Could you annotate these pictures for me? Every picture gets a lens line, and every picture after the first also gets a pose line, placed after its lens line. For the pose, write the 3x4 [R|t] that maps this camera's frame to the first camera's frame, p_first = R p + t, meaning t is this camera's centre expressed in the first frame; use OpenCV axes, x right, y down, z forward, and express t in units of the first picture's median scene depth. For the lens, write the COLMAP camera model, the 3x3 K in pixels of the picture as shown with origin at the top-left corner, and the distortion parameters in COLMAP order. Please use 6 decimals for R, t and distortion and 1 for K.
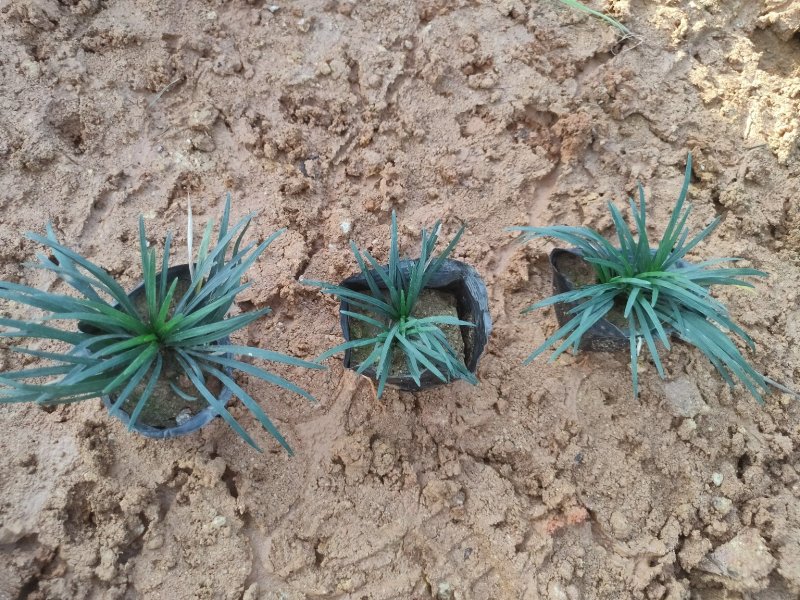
lens RADIAL K [[658.9, 0, 400.0], [0, 658.9, 300.0], [0, 0, 1]] dist [0.047086, -0.053621]
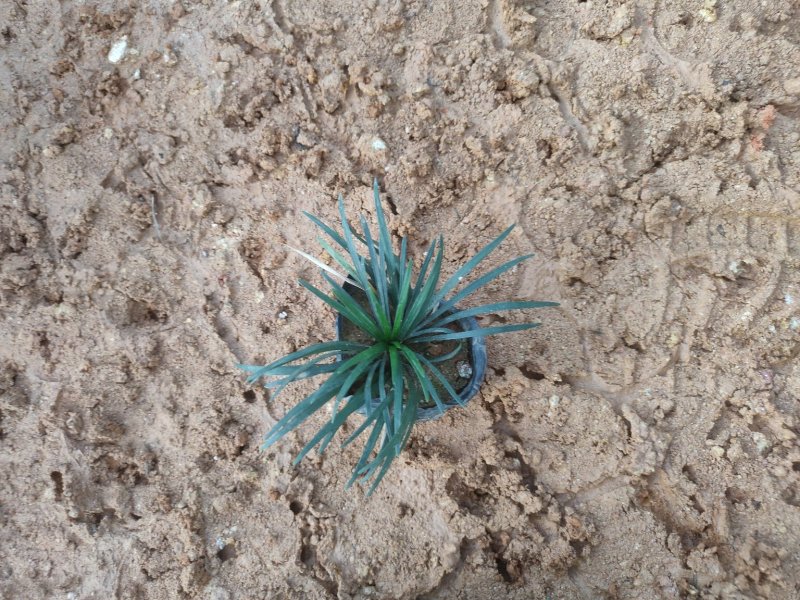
lens RADIAL K [[658.9, 0, 400.0], [0, 658.9, 300.0], [0, 0, 1]] dist [0.047086, -0.053621]
pose [[0.584100, -0.805620, -0.099008, -0.151467], [0.810471, 0.572215, 0.125323, -0.076180], [-0.044309, -0.153444, 0.987163, -0.006325]]
